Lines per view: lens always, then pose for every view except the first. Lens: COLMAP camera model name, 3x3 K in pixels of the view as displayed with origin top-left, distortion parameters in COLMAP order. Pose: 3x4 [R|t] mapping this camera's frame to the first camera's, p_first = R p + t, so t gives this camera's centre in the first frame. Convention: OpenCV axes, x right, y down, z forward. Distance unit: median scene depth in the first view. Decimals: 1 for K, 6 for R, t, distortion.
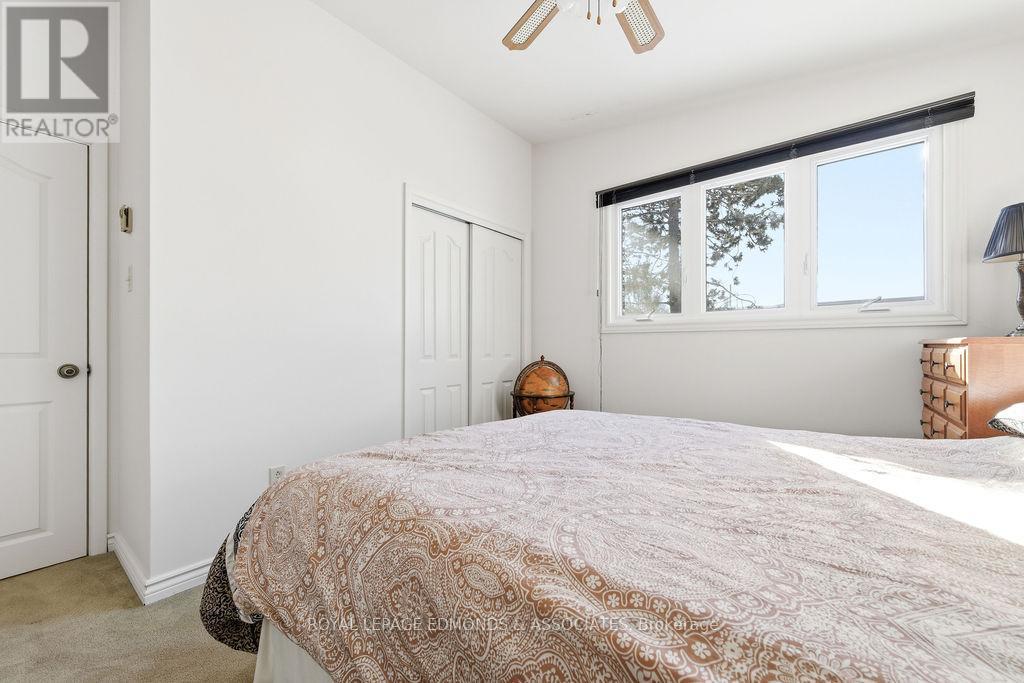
lens RADIAL K [[402.2, 0, 516.7], [0, 402.2, 345.0], [0, 0, 1]] dist [-0.001134, -0.000361]
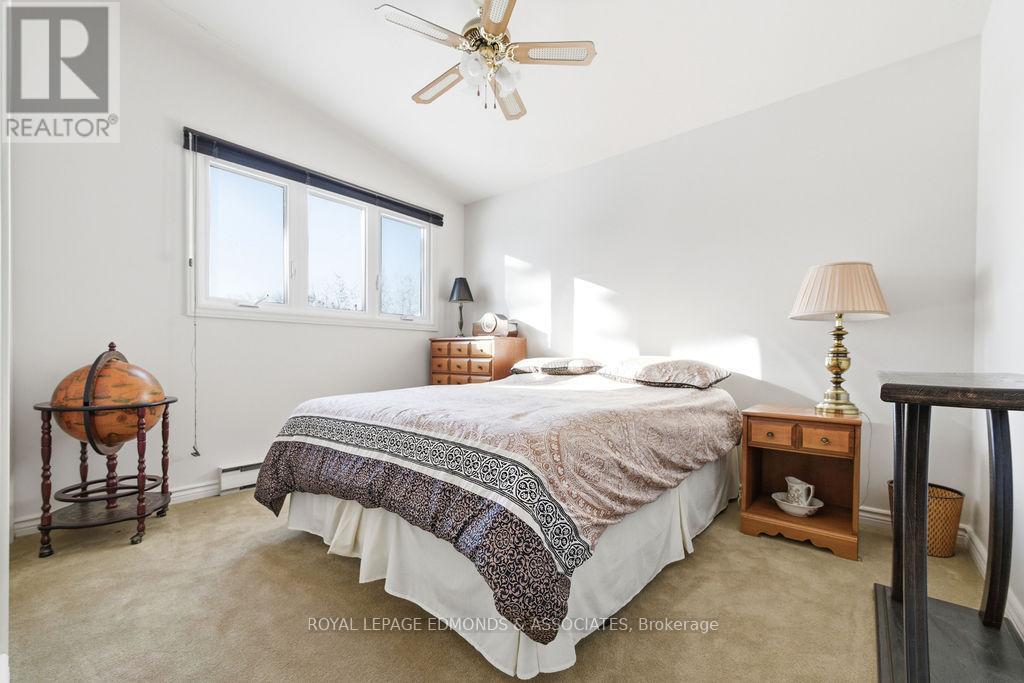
lens RADIAL K [[402.2, 0, 516.7], [0, 402.2, 345.0], [0, 0, 1]] dist [-0.001134, -0.000361]
pose [[0.044326, 0.027394, 0.998641, -0.769651], [-0.005762, 0.999614, -0.027165, 0.063958], [-0.999000, -0.004550, 0.044467, 0.513292]]
